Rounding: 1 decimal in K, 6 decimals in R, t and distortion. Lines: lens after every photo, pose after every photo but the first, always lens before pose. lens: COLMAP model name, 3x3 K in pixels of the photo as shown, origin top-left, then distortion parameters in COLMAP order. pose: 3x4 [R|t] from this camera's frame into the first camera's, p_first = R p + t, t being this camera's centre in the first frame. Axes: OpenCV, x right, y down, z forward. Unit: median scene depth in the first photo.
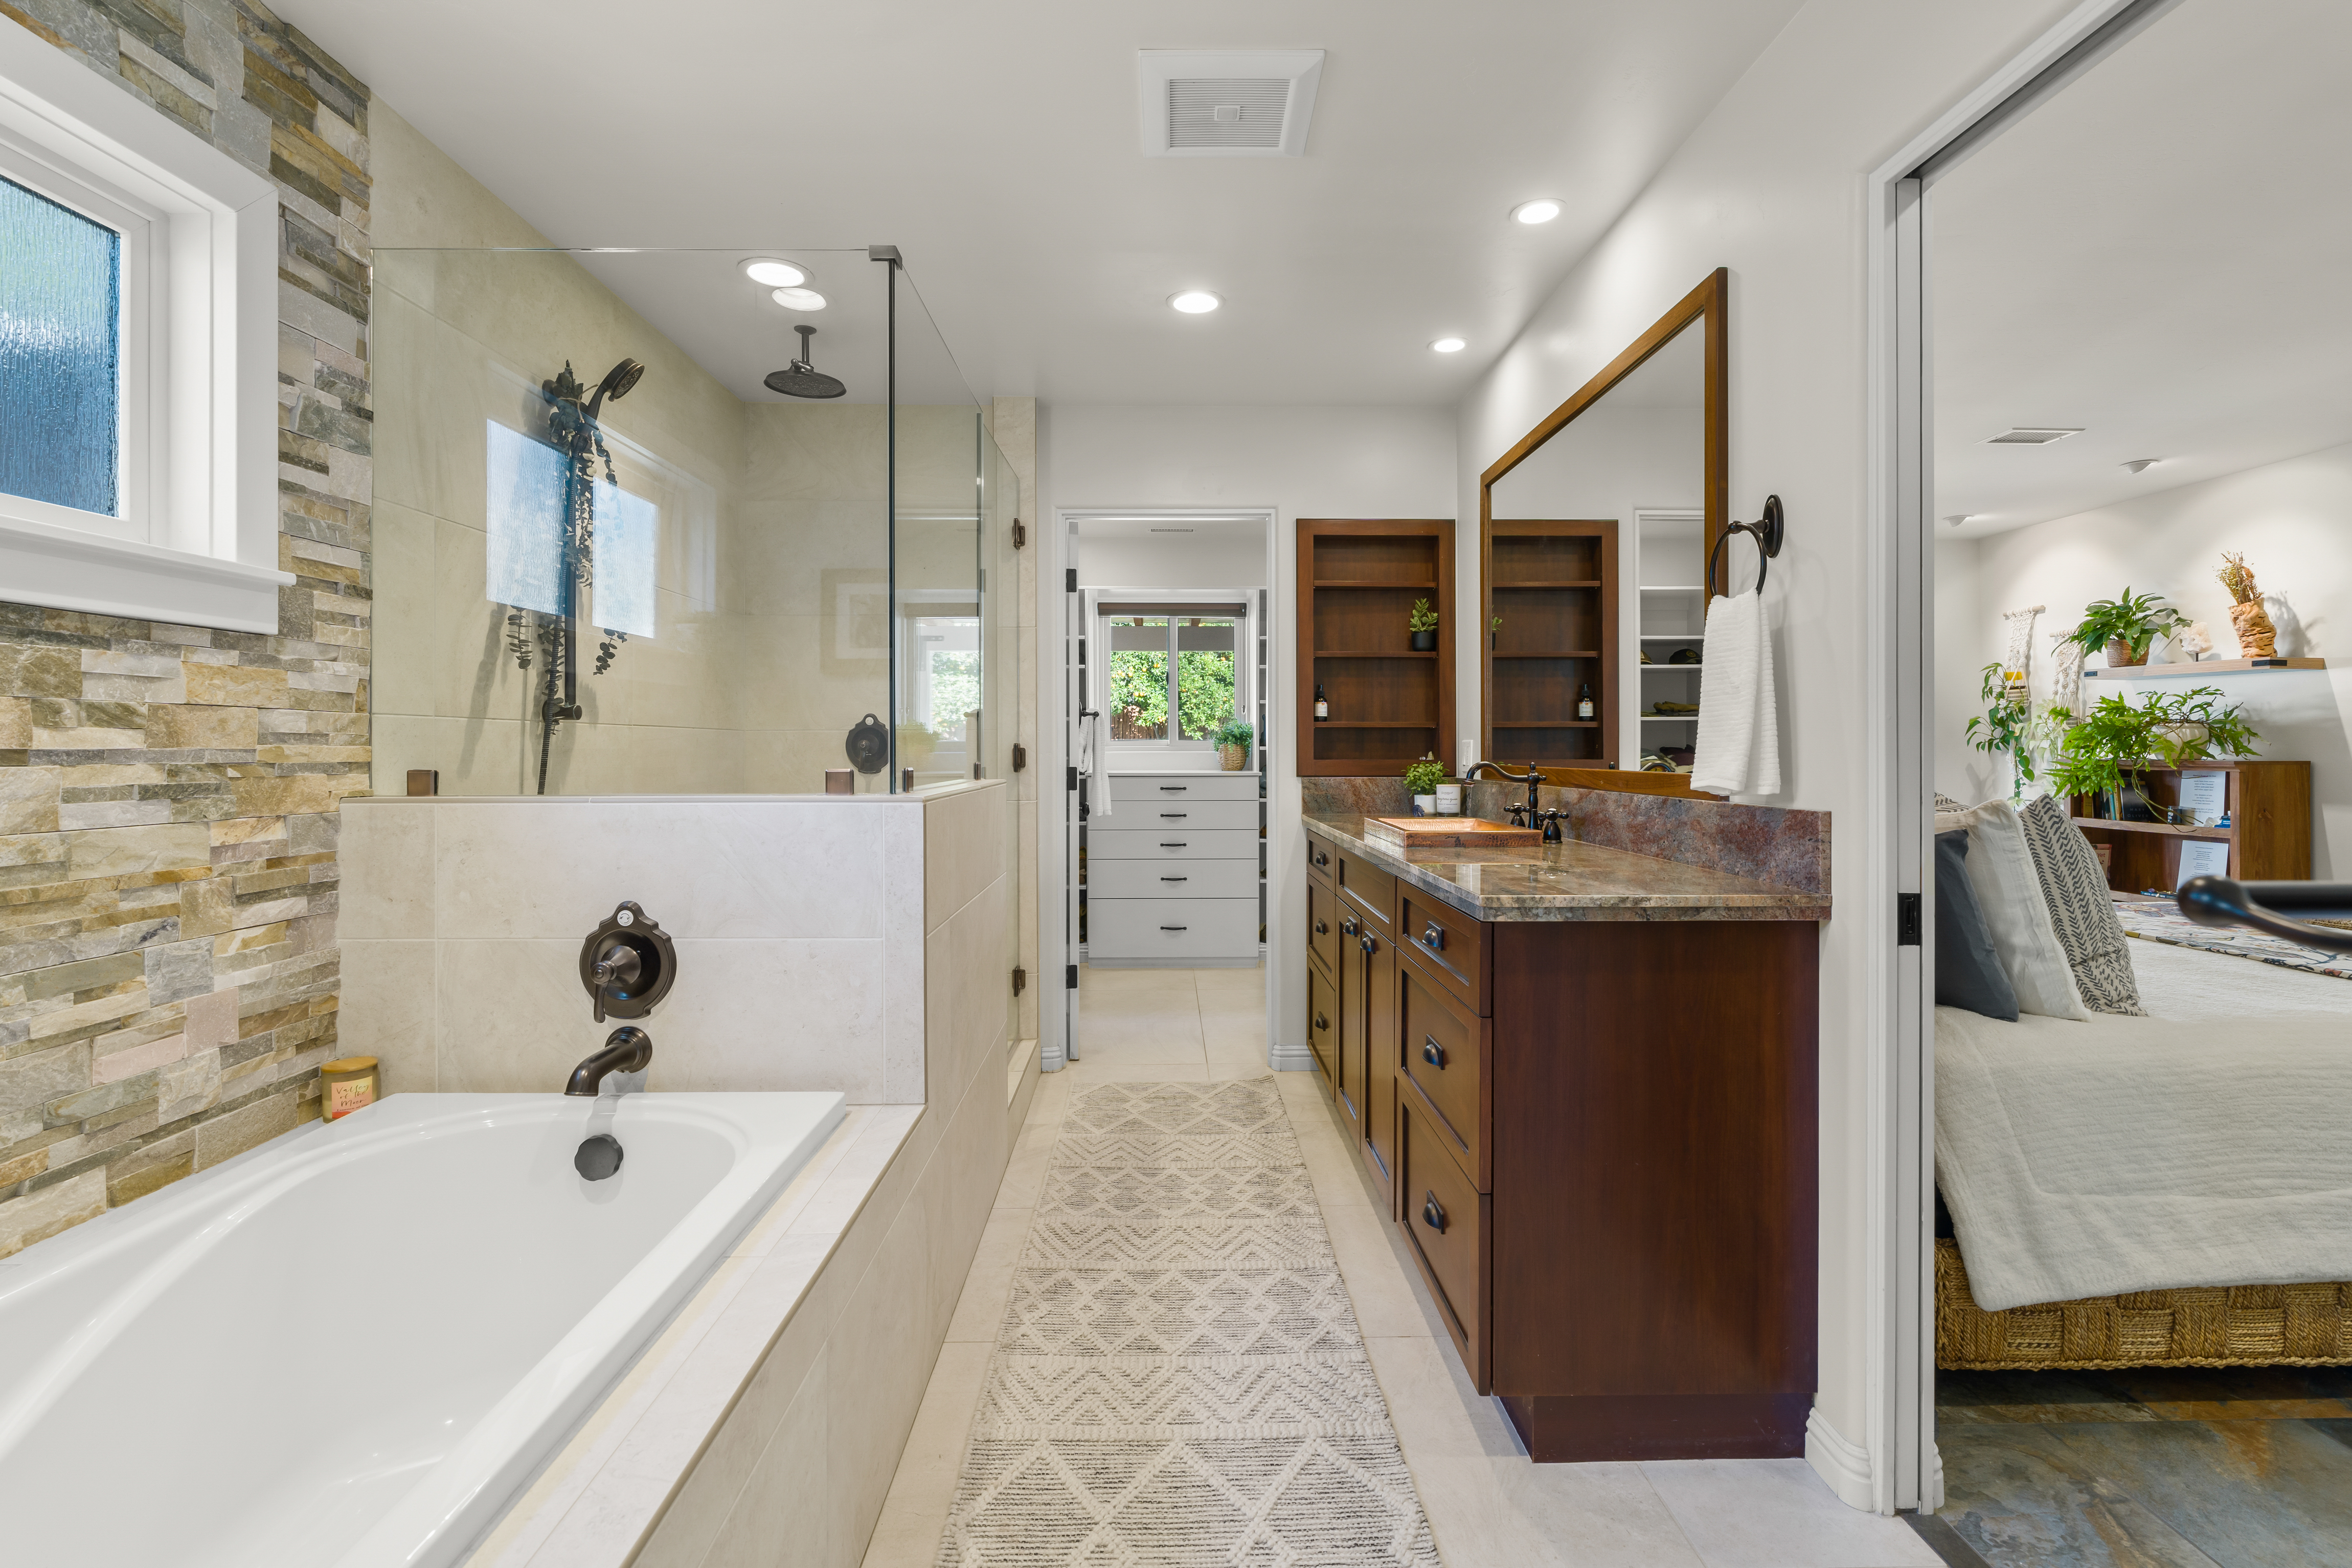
lens RADIAL K [[1057.3, 0, 1189.6], [0, 1057.3, 751.5], [0, 0, 1]] dist [-0.007172, 0.002685]
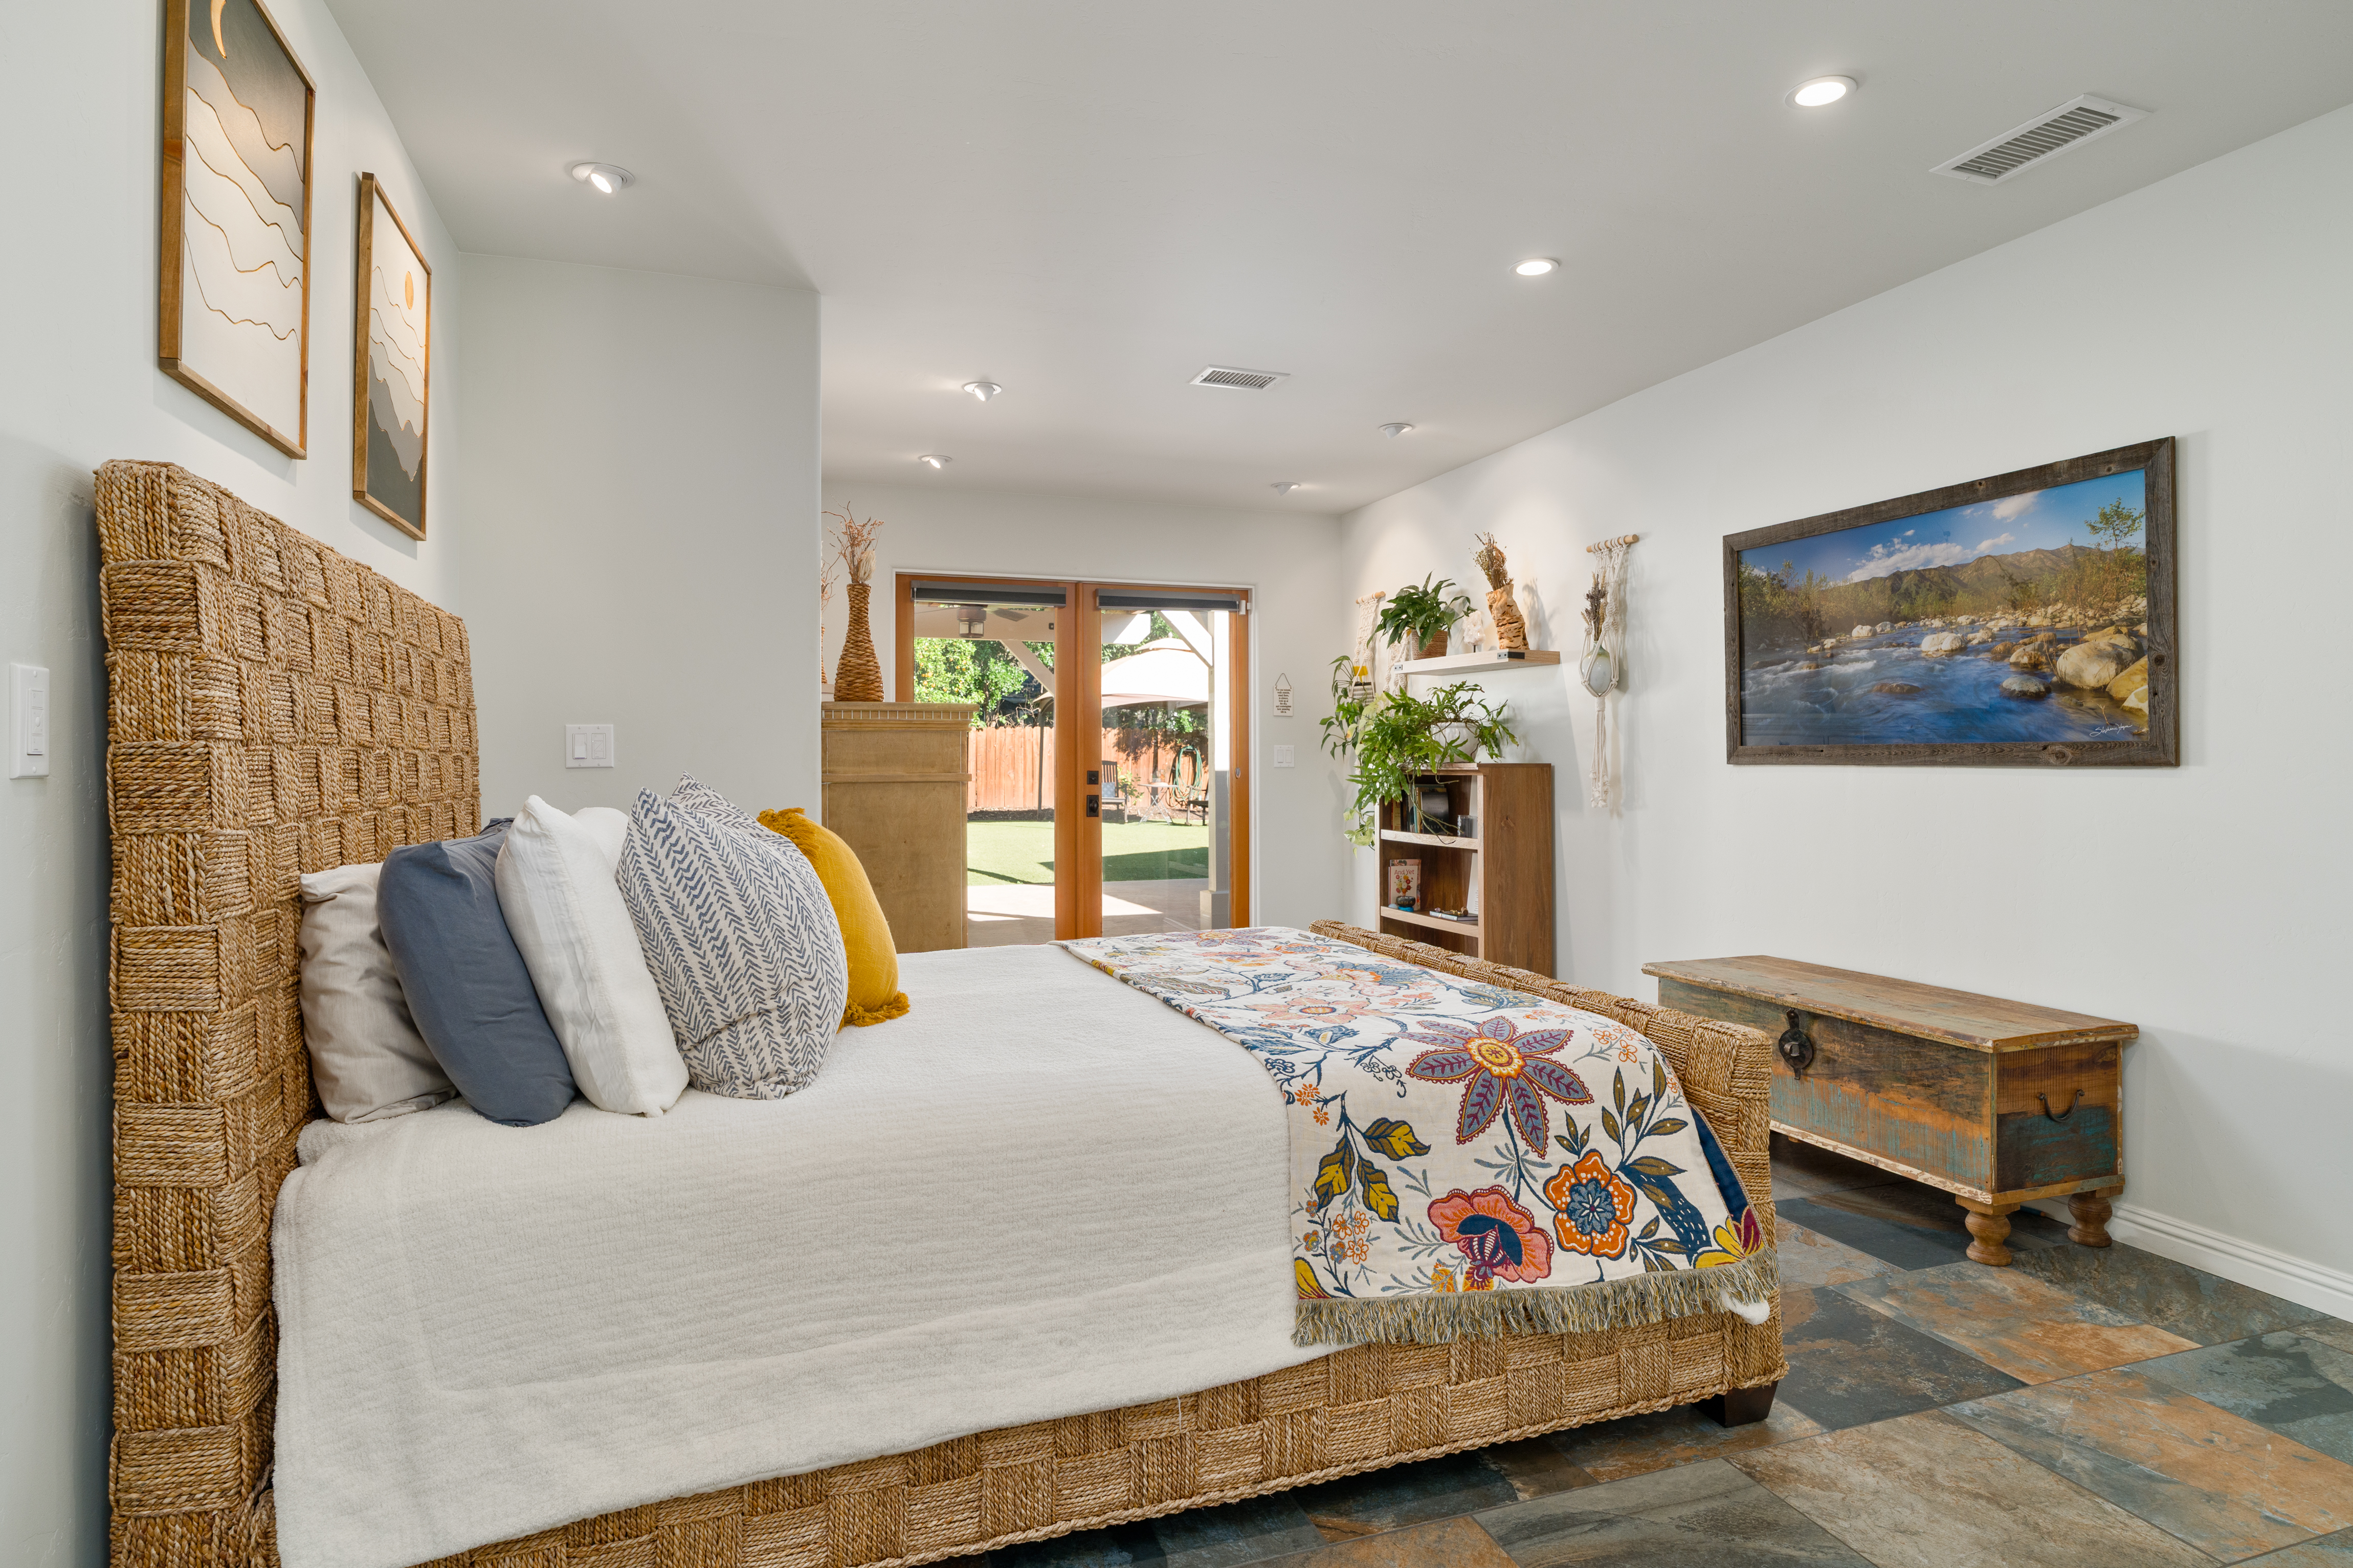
lens RADIAL K [[1297.0, 0, 1188.7], [0, 1297.0, 740.5], [0, 0, 1]] dist [-0.004454, 0.001415]
pose [[0.948767, 0.005583, 0.315927, 0.975245], [0.001148, 0.999776, -0.021118, 0.029217], [-0.315974, 0.020399, 0.948549, 0.075336]]
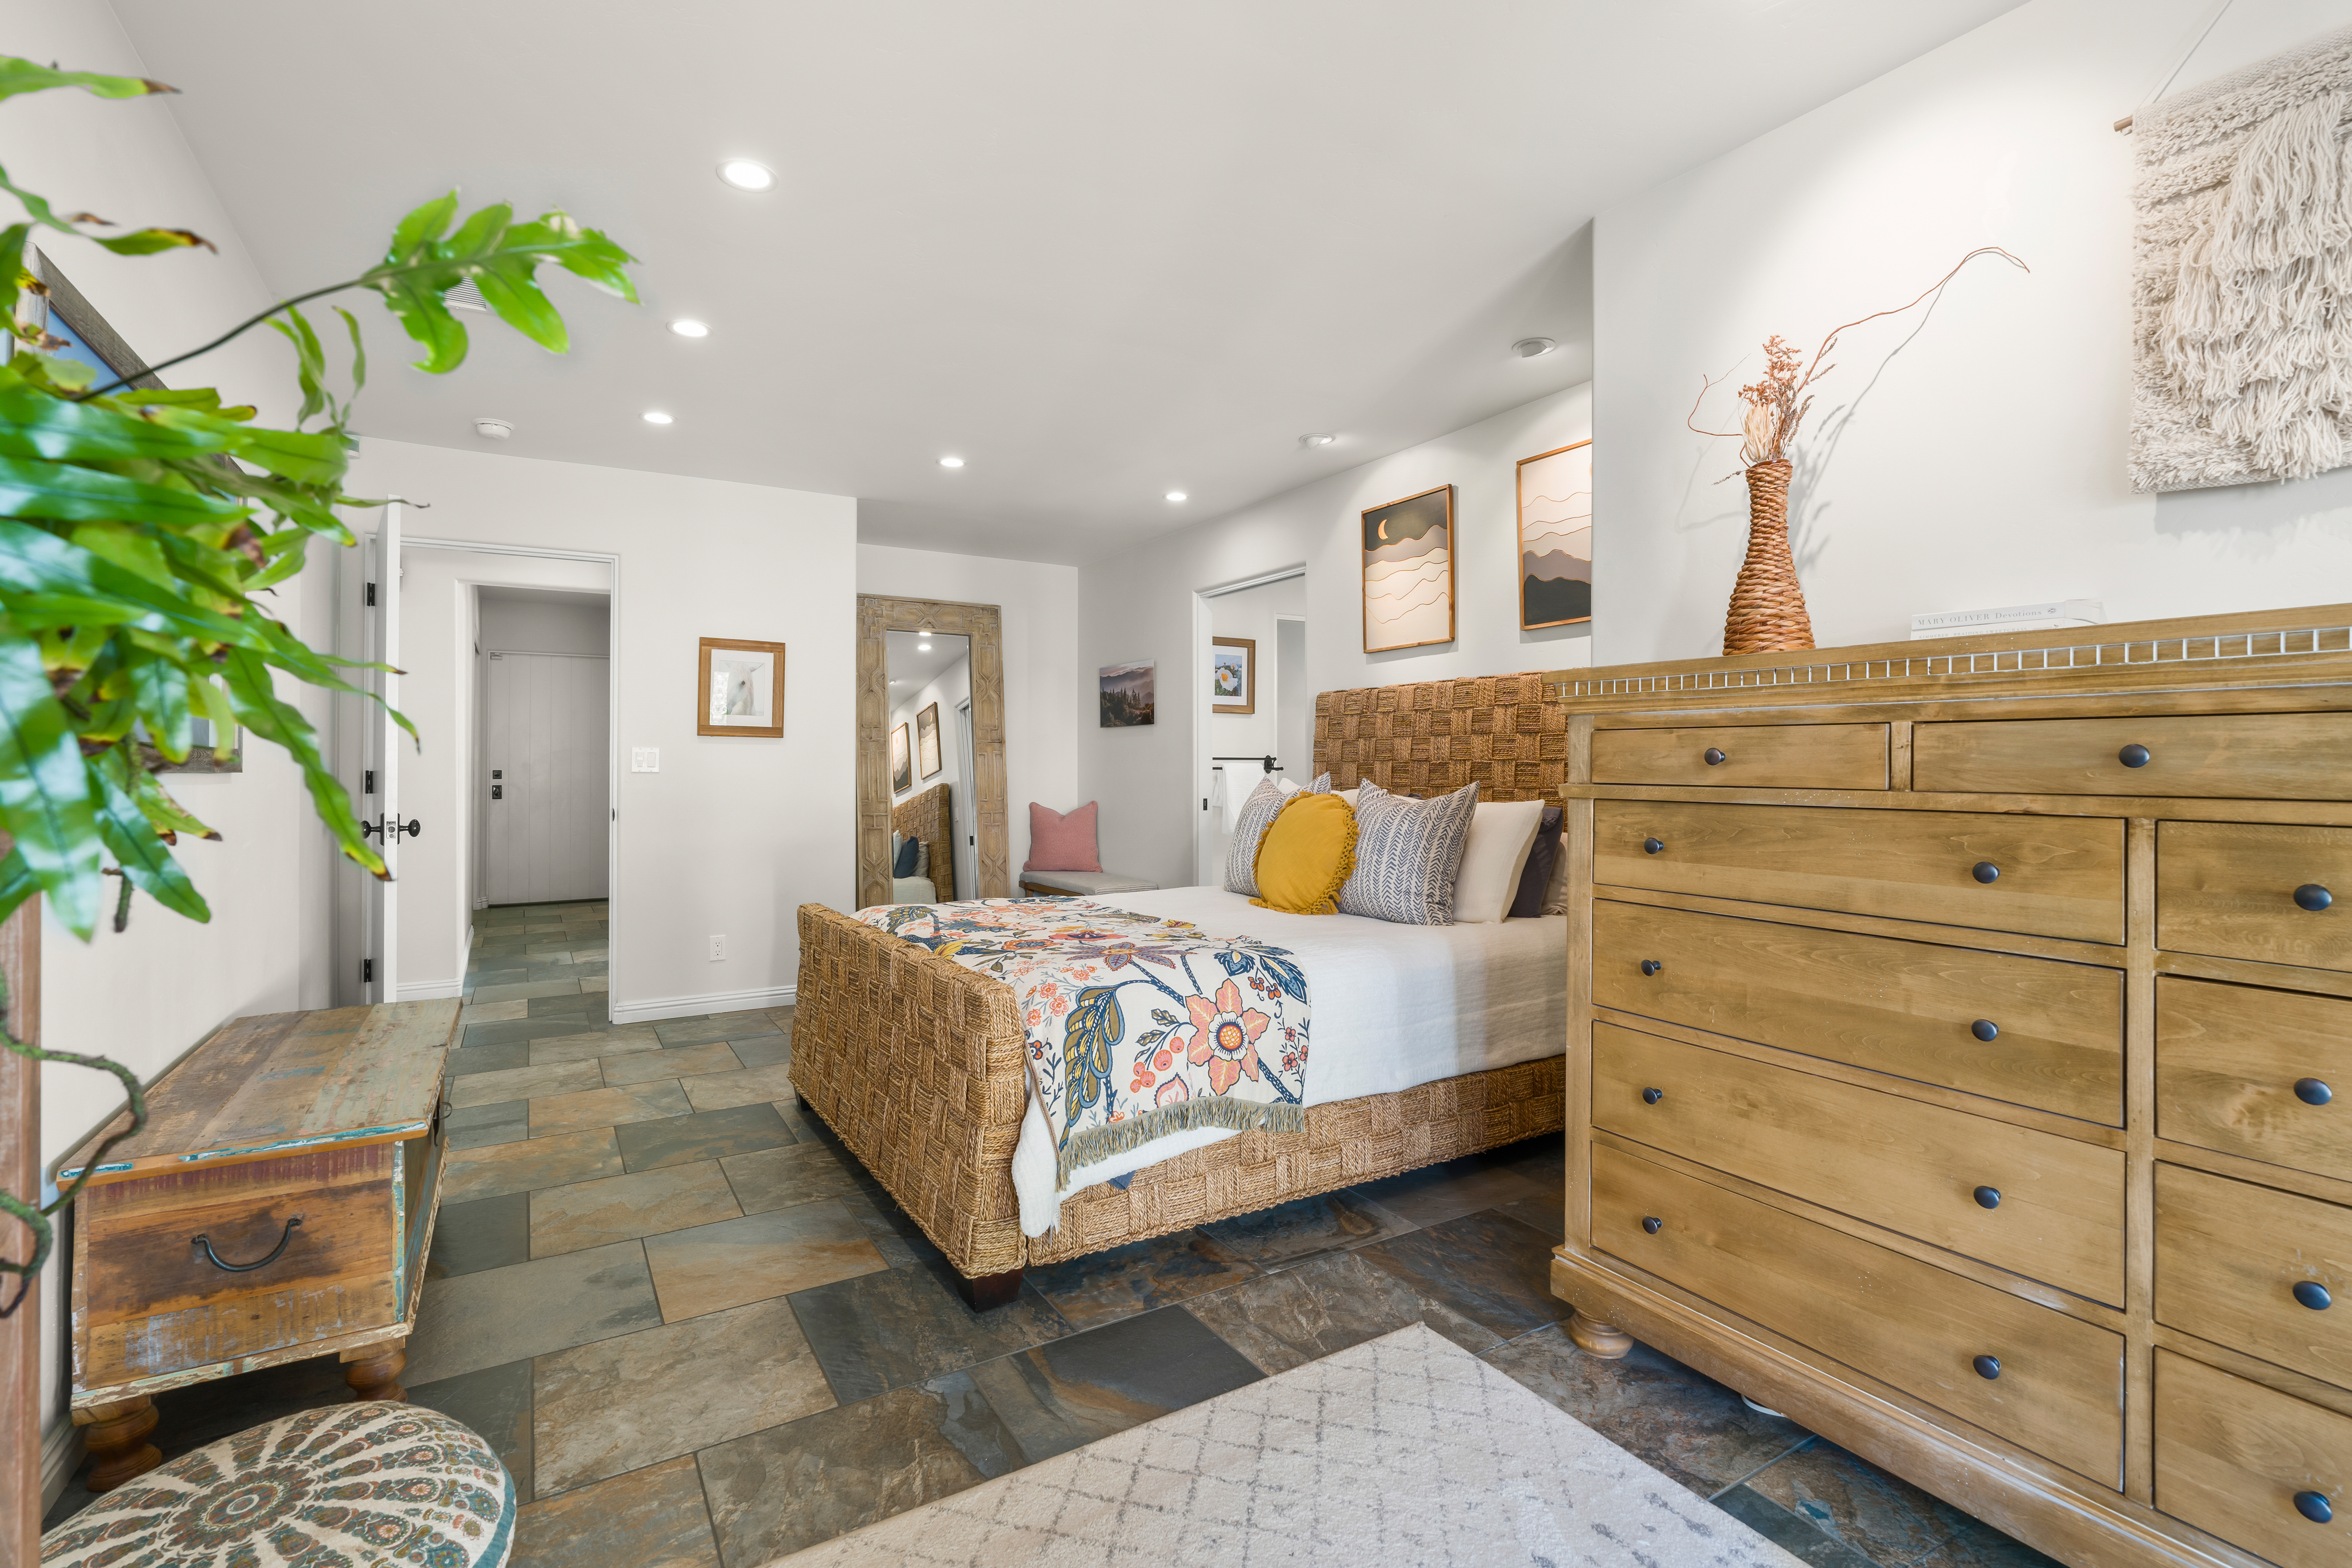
lens RADIAL K [[1057.3, 0, 1188.2], [0, 1057.3, 763.2], [0, 0, 1]] dist [-0.007172, 0.002685]
pose [[-0.855940, -0.001033, -0.517074, 2.195233], [-0.000995, 0.999999, -0.000351, 0.017627], [0.517074, 0.000214, -0.855941, 2.931784]]
